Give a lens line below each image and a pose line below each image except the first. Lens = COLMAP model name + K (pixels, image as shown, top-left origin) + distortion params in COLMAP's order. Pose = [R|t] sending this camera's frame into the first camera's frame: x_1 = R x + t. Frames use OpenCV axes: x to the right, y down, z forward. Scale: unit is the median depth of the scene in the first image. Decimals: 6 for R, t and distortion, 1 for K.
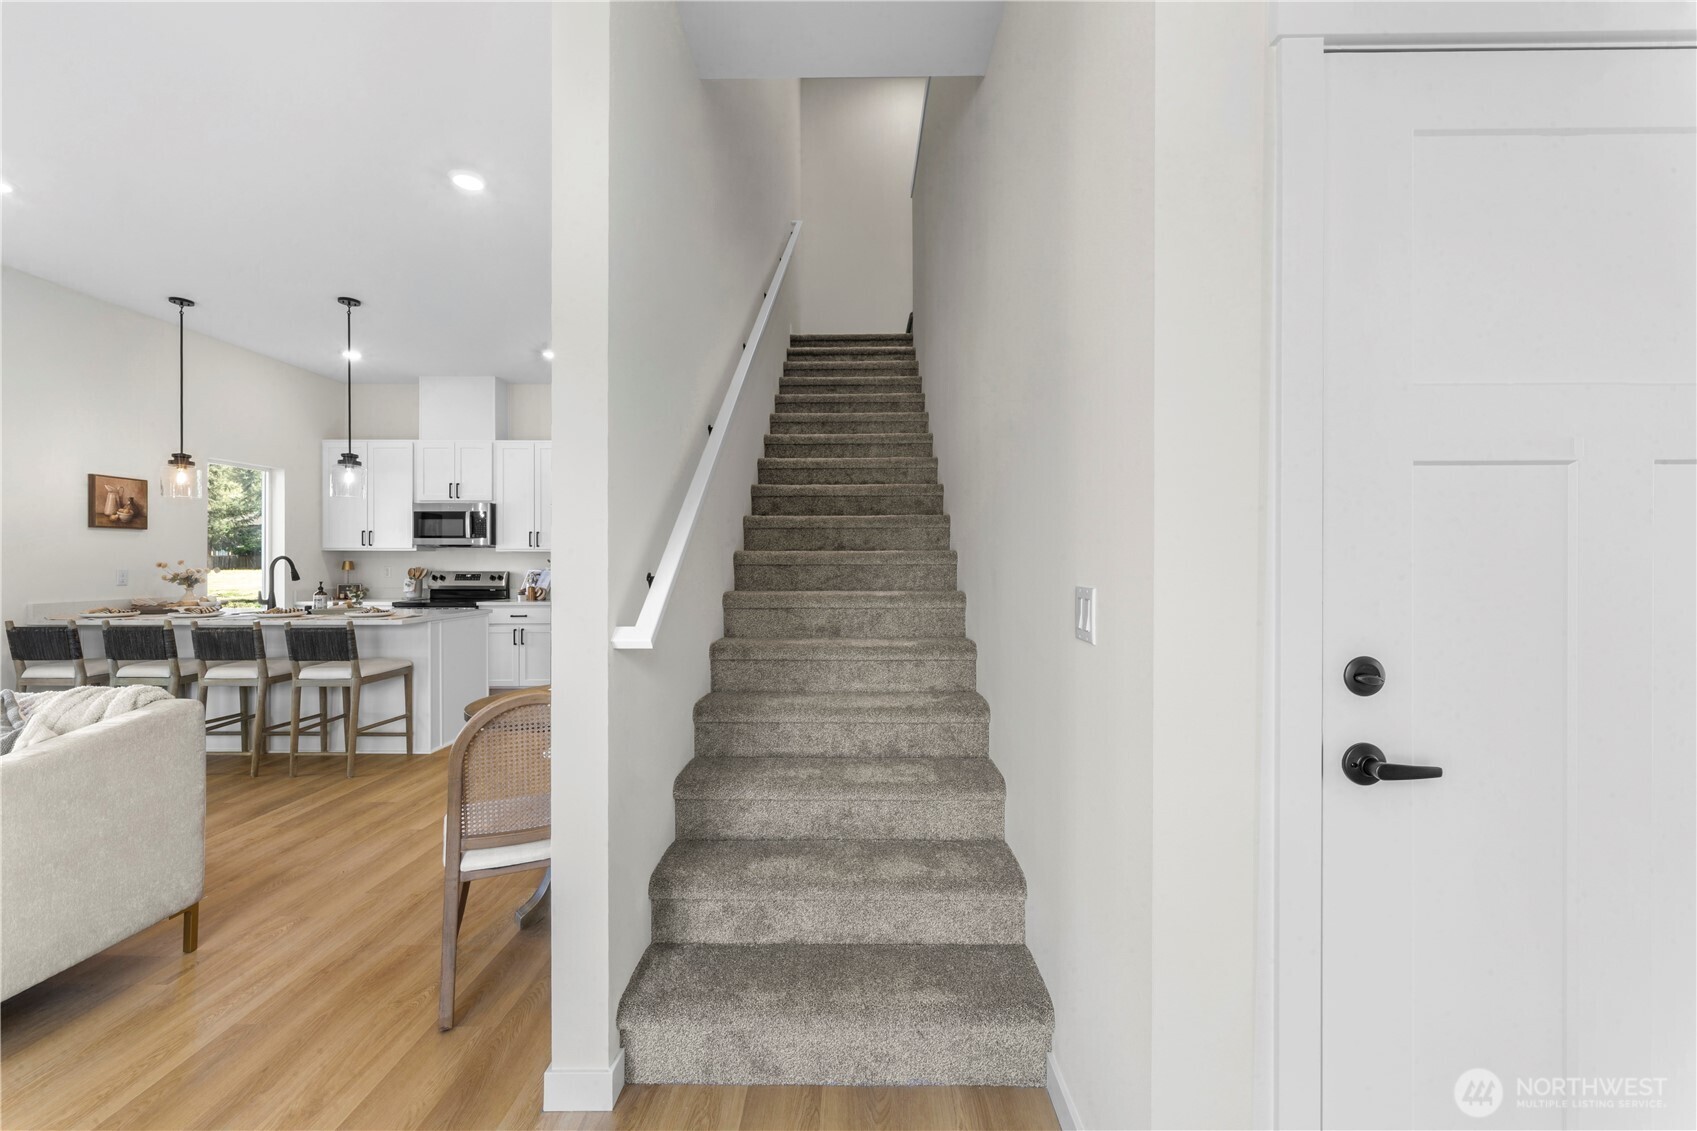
lens RADIAL K [[691.7, 0, 853.2], [0, 691.7, 564.7], [0, 0, 1]] dist [0.001841, -0.000766]
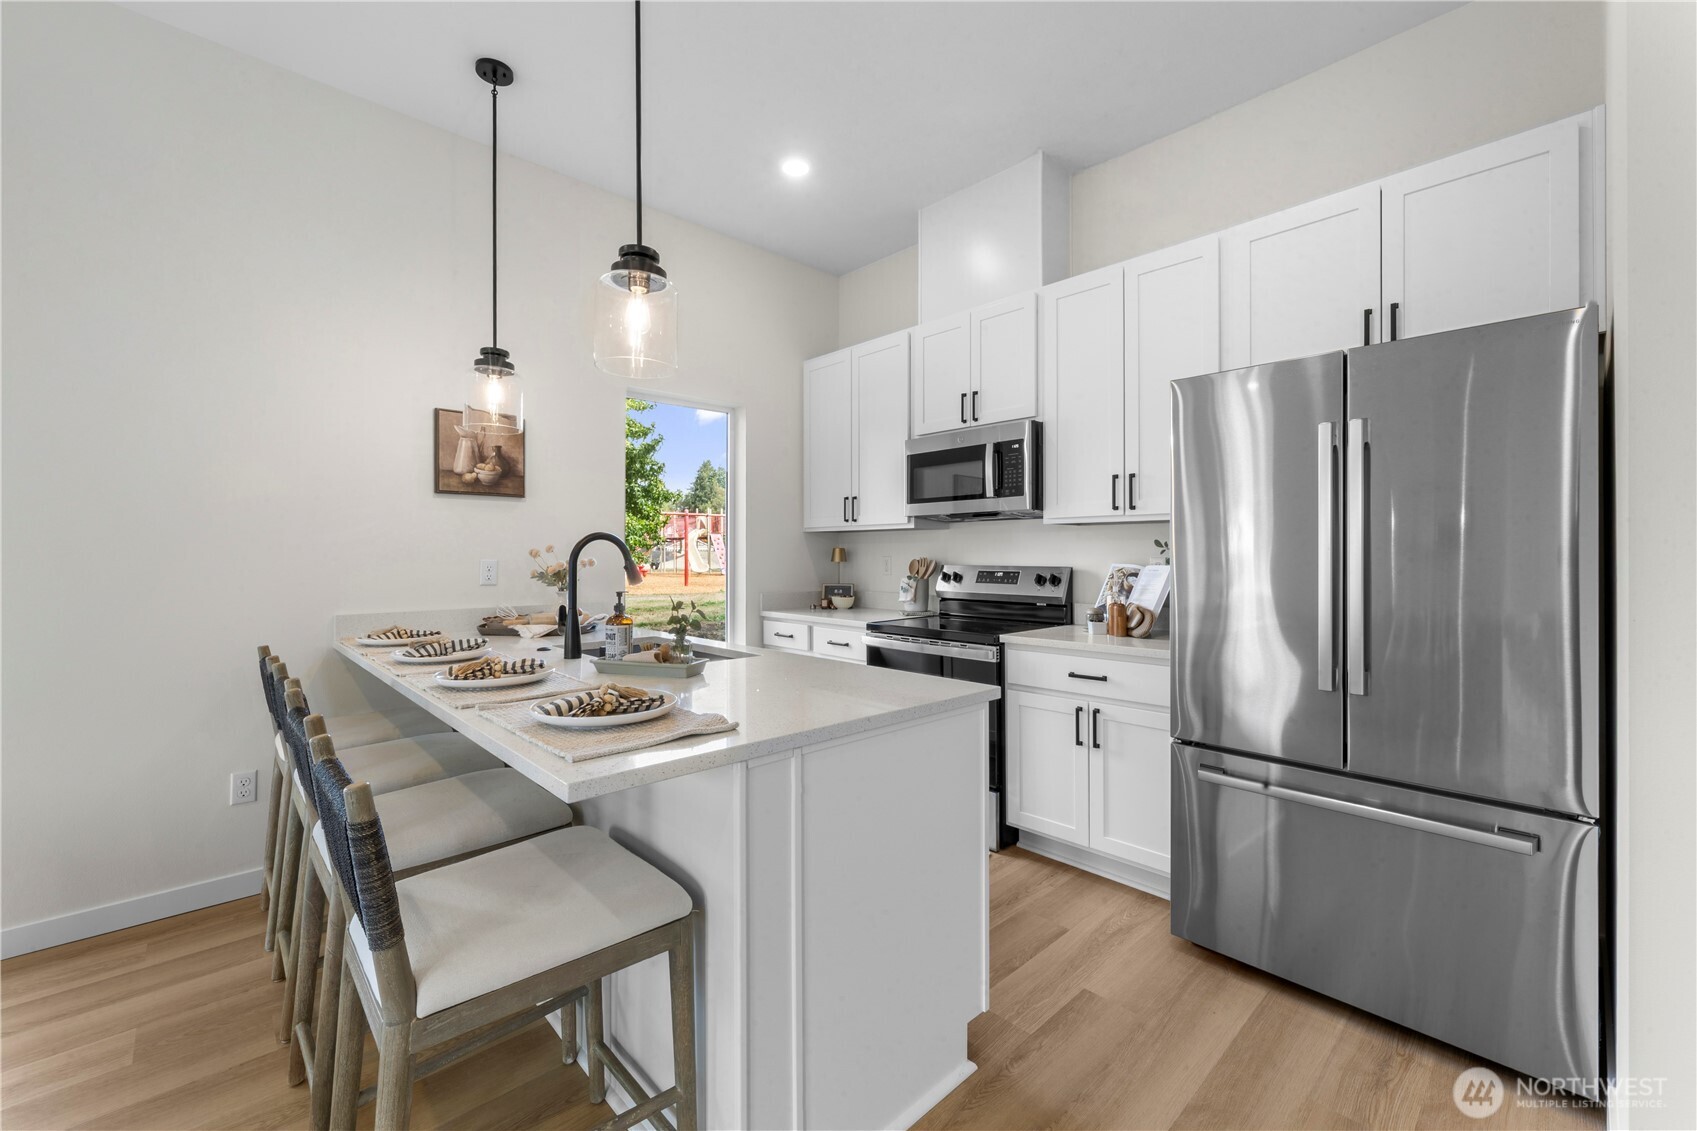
lens RADIAL K [[691.7, 0, 855.6], [0, 691.7, 558.1], [0, 0, 1]] dist [0.001841, -0.000766]
pose [[0.698081, 0.001743, -0.716017, -0.271399], [0.001329, 0.999992, 0.003730, 0.001748], [0.716018, -0.003555, 0.698073, 0.584673]]
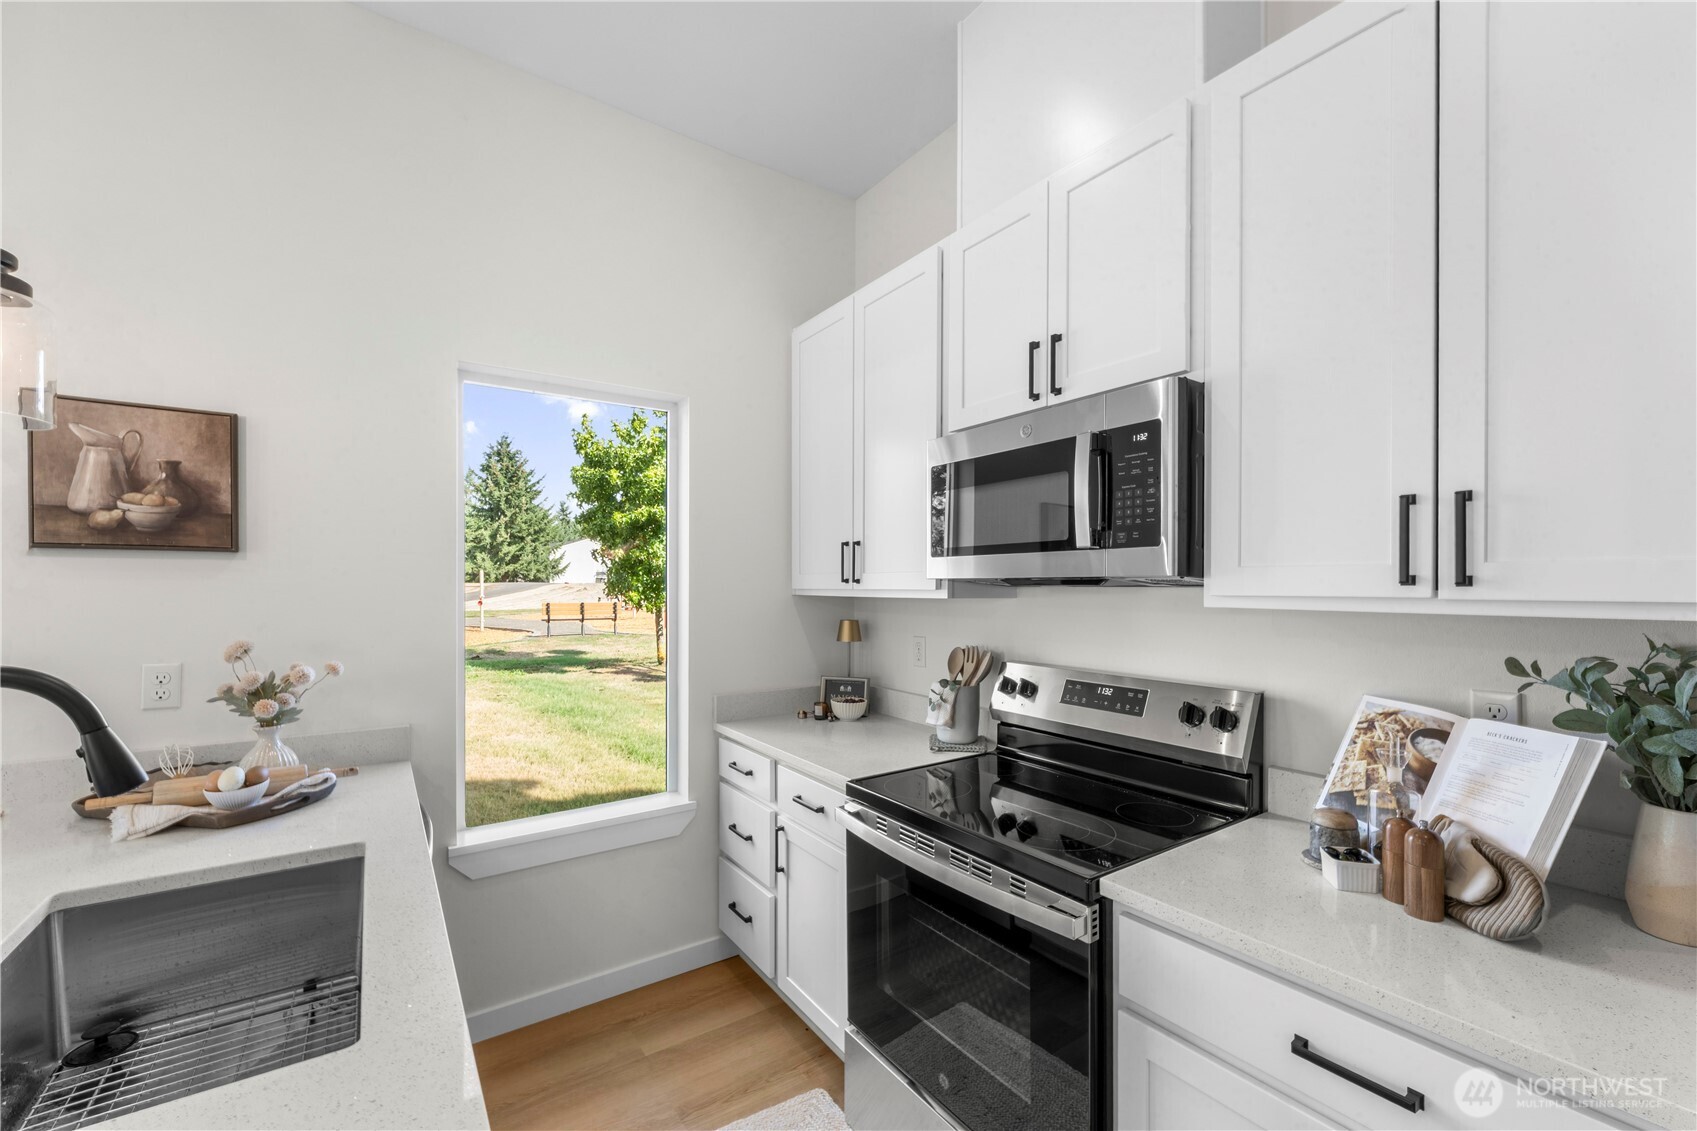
lens RADIAL K [[691.7, 0, 867.5], [0, 691.7, 591.3], [0, 0, 1]] dist [0.001841, -0.000766]
pose [[0.588852, 0.006096, -0.808218, -0.406506], [-0.002368, 0.999980, 0.005818, -0.025112], [0.808237, -0.001512, 0.588855, 0.793008]]
